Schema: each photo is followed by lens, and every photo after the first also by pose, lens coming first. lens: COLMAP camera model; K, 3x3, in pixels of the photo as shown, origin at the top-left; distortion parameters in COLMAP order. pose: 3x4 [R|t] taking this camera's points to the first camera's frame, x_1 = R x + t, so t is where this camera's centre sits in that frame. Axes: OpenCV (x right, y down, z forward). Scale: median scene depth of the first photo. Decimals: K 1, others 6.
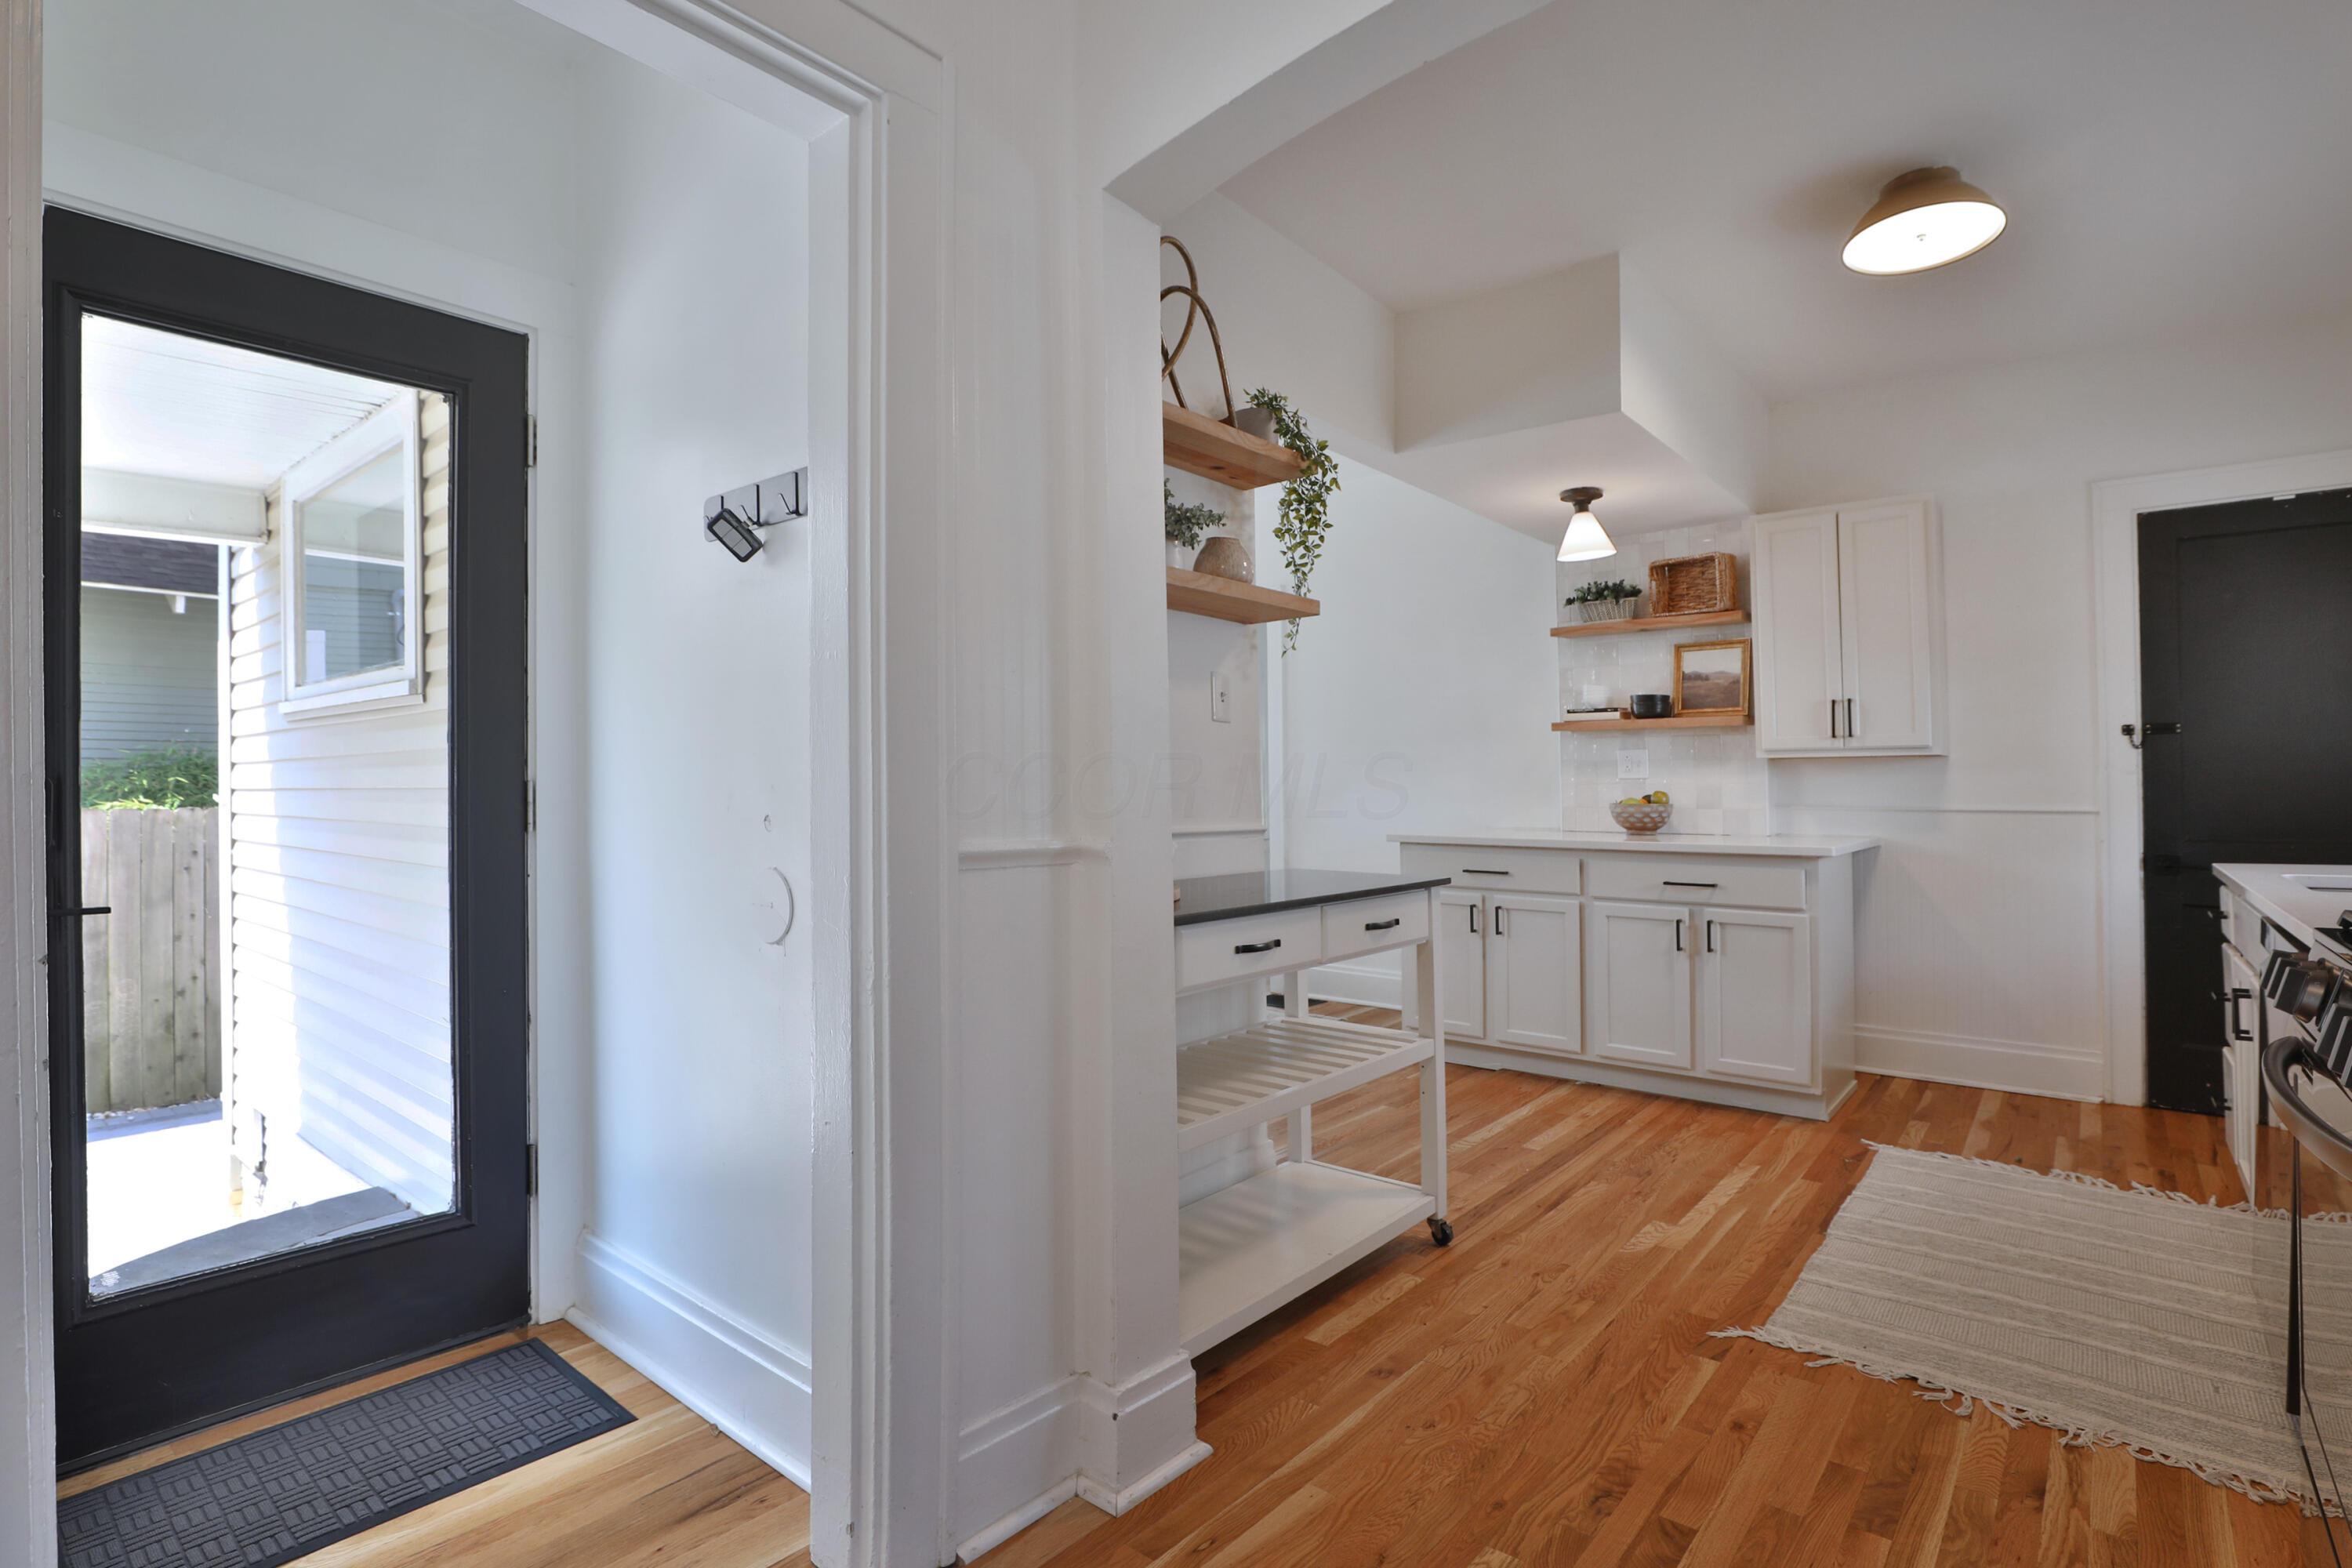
lens RADIAL K [[1154.0, 0, 1193.3], [0, 1154.0, 767.9], [0, 0, 1]] dist [-0.026147, 0.007616]
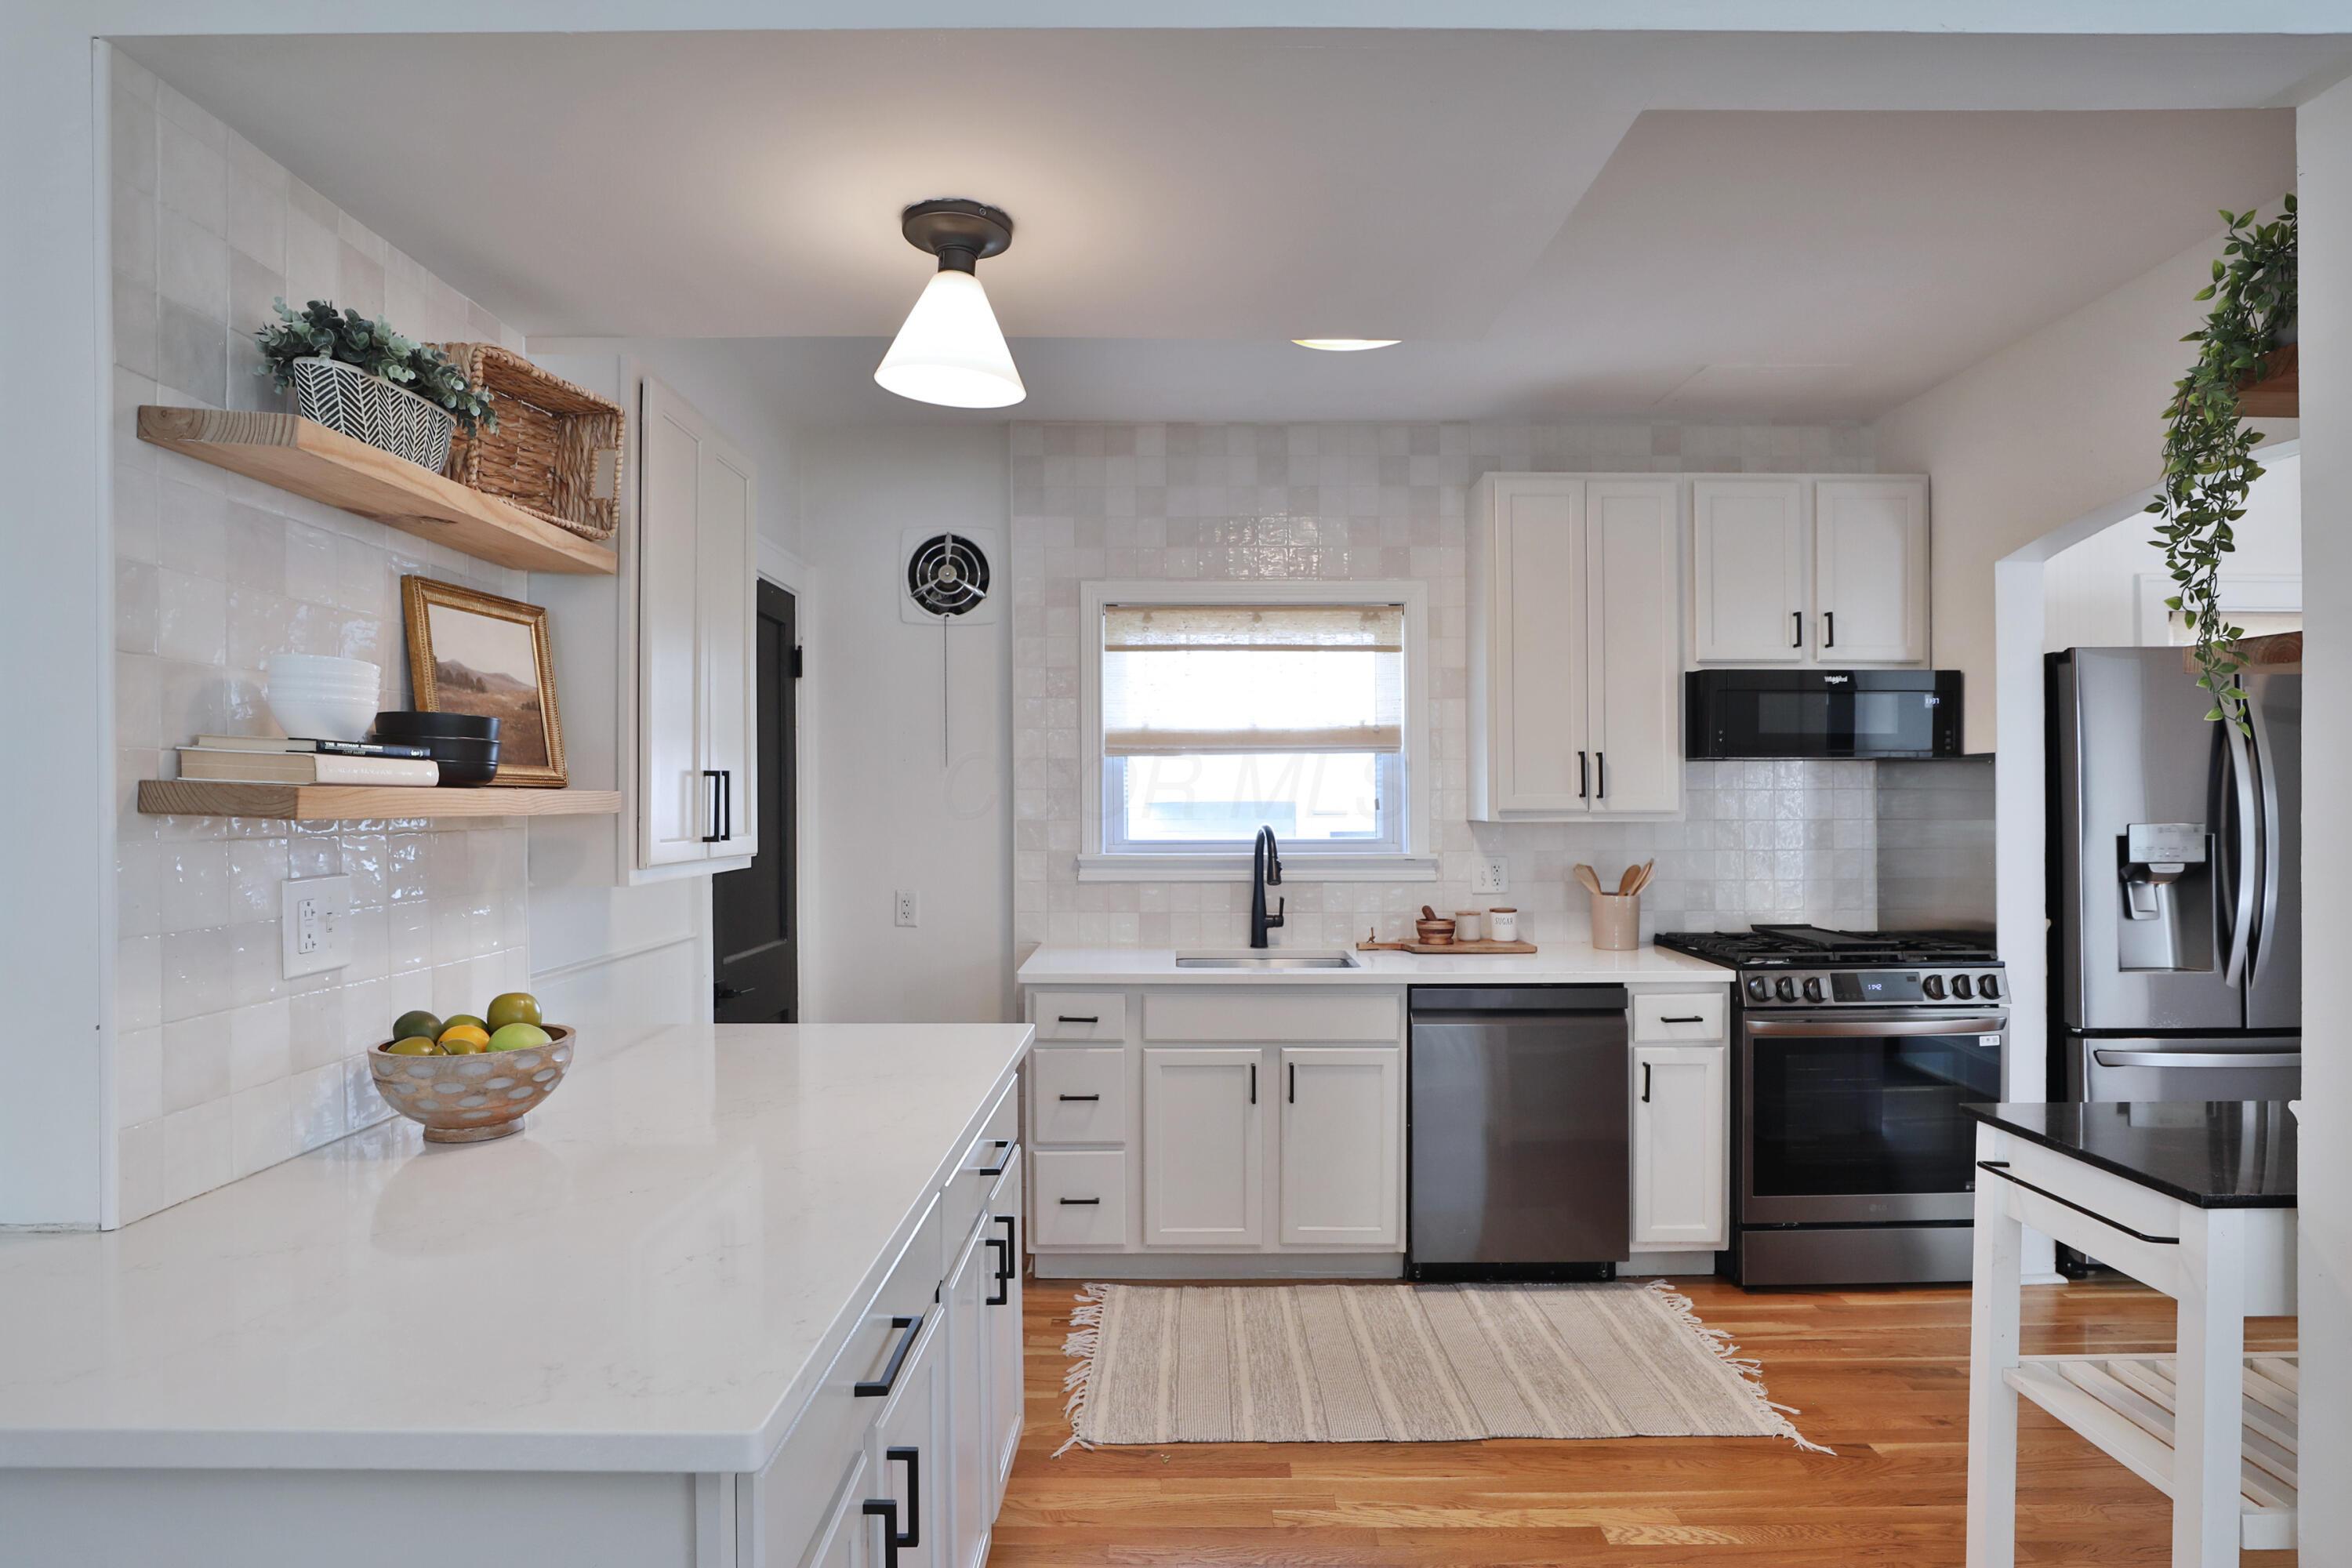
lens RADIAL K [[1247.1, 0, 1191.1], [0, 1247.1, 794.4], [0, 0, 1]] dist [-0.024922, 0.004679]
pose [[-0.626480, 0.010349, 0.779369, -0.031004], [-0.002744, 0.999876, -0.015483, -0.048269], [-0.779433, -0.011839, -0.626374, 1.449170]]
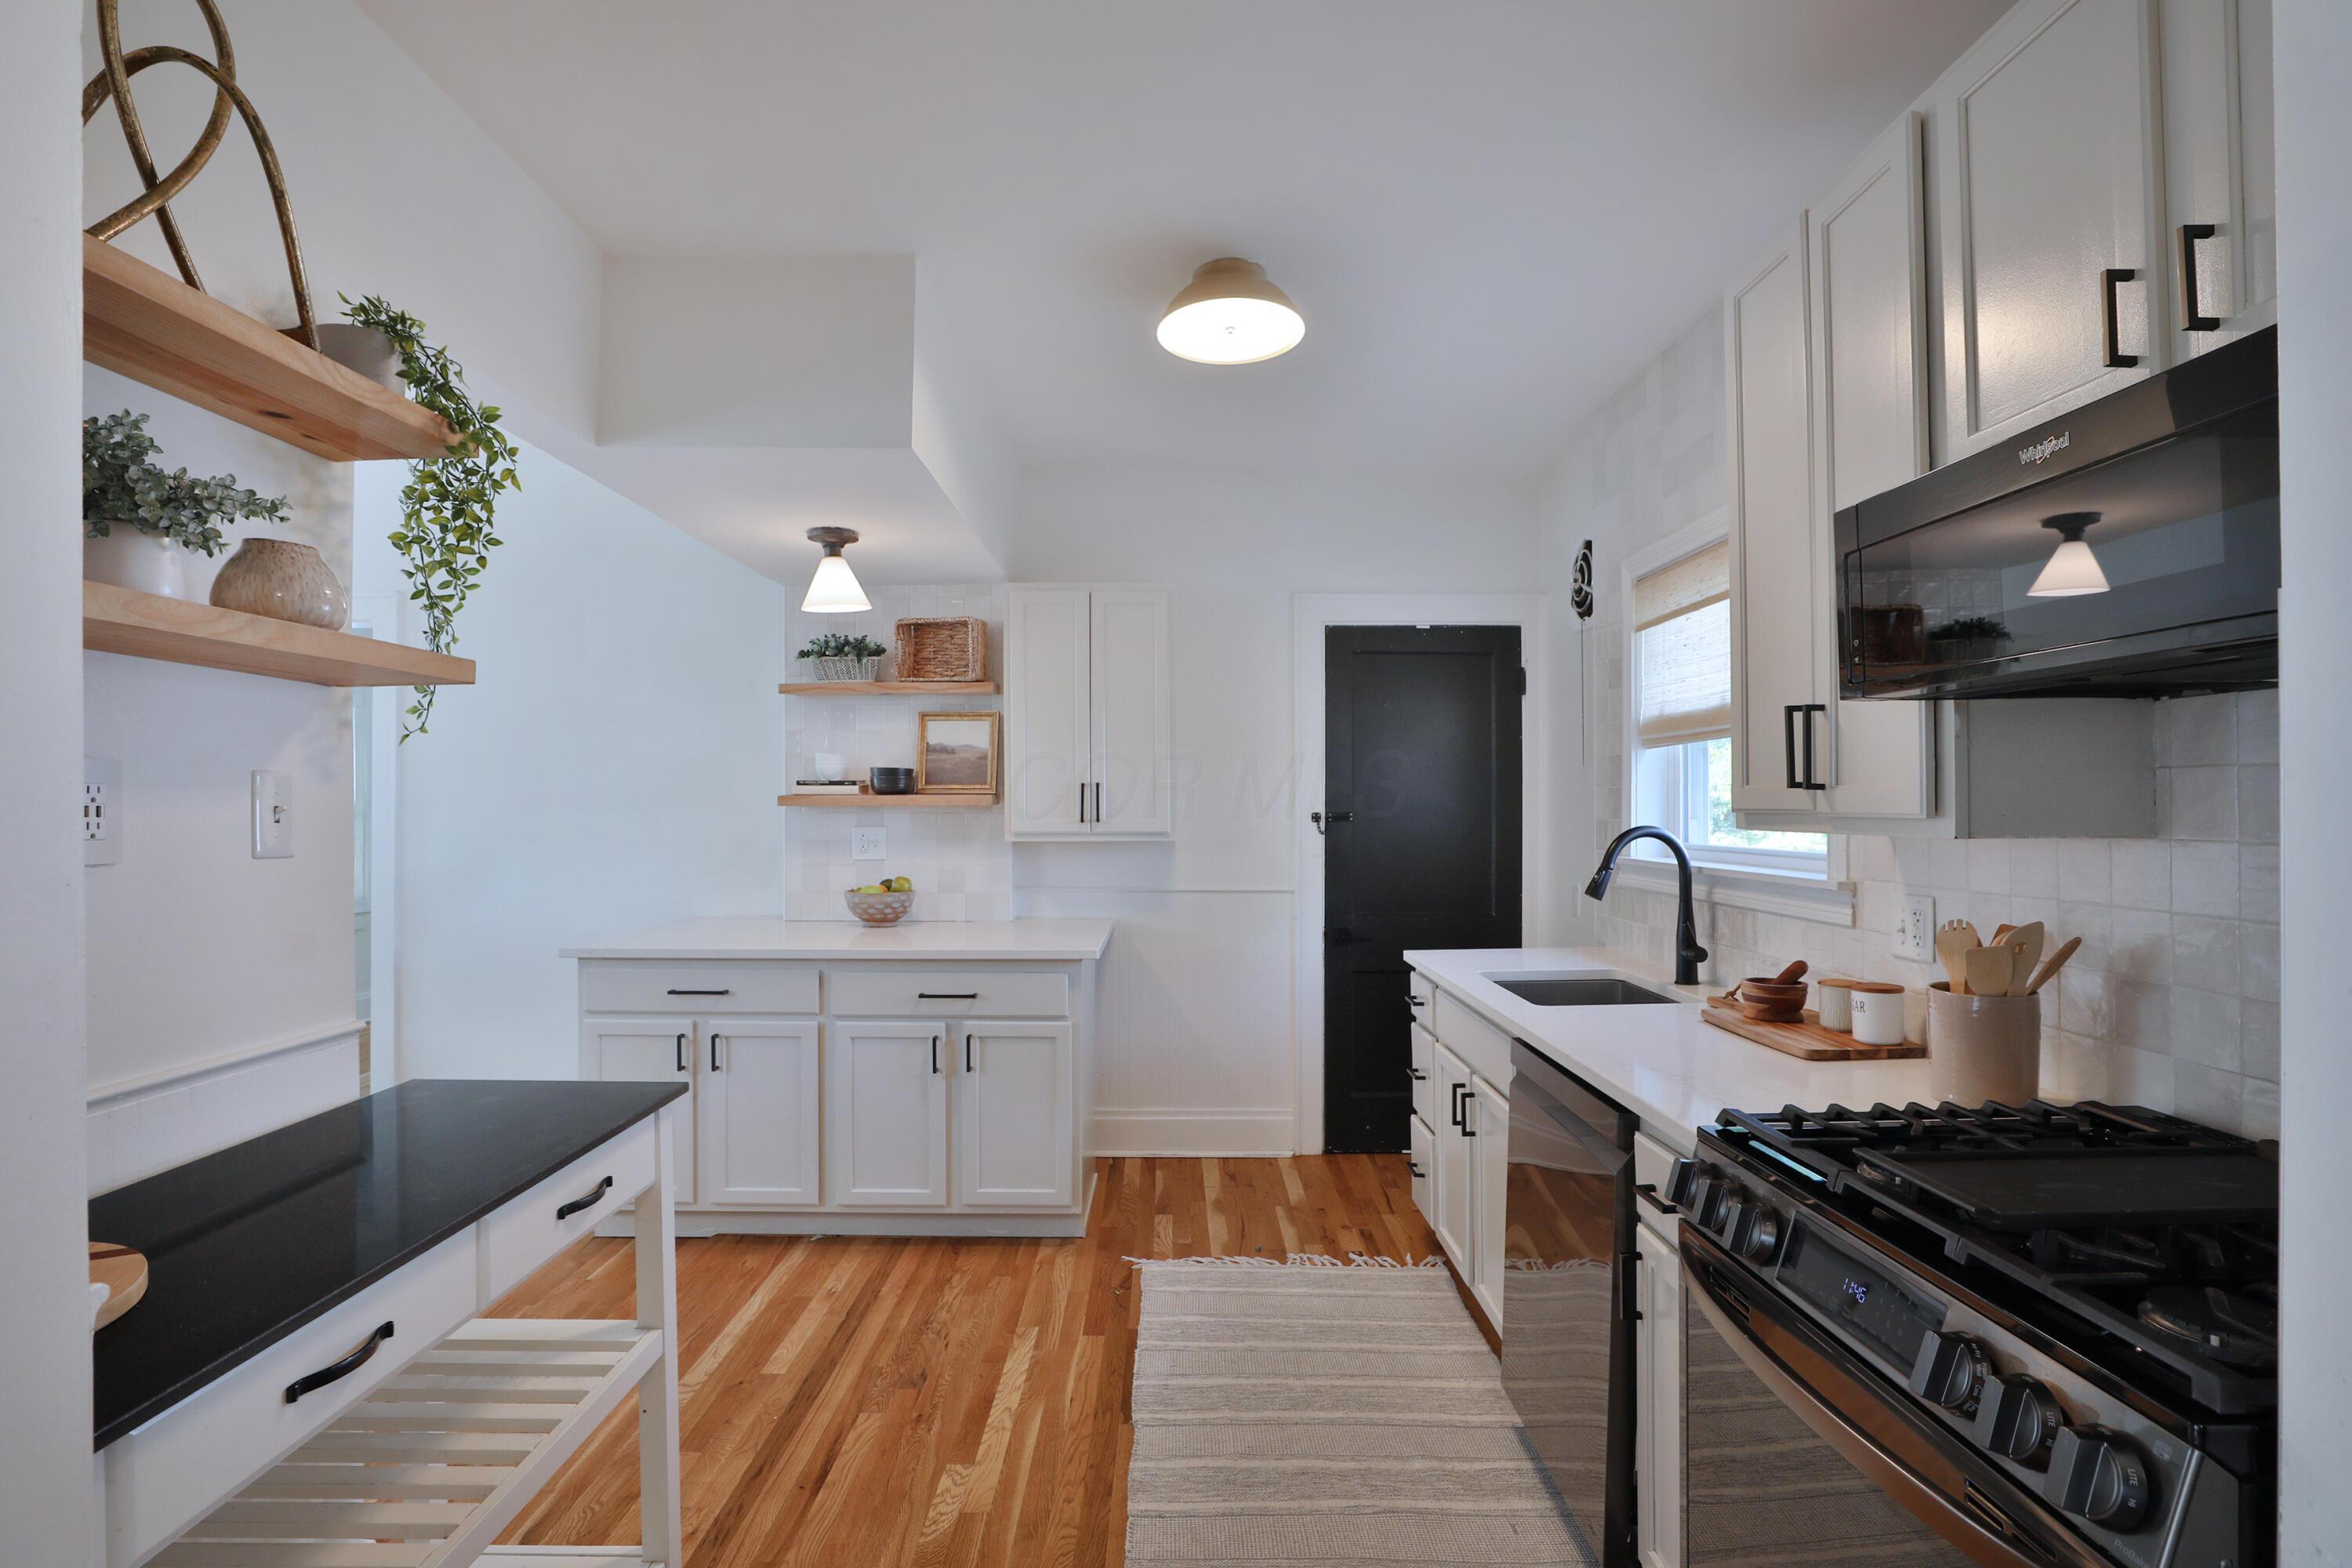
lens RADIAL K [[1154.0, 0, 1193.0], [0, 1154.0, 761.0], [0, 0, 1]] dist [-0.026147, 0.007616]
pose [[0.769635, 0.021889, 0.638109, 0.012812], [-0.006347, 0.999625, -0.026634, -0.063642], [-0.638453, 0.016448, 0.769485, 0.231895]]
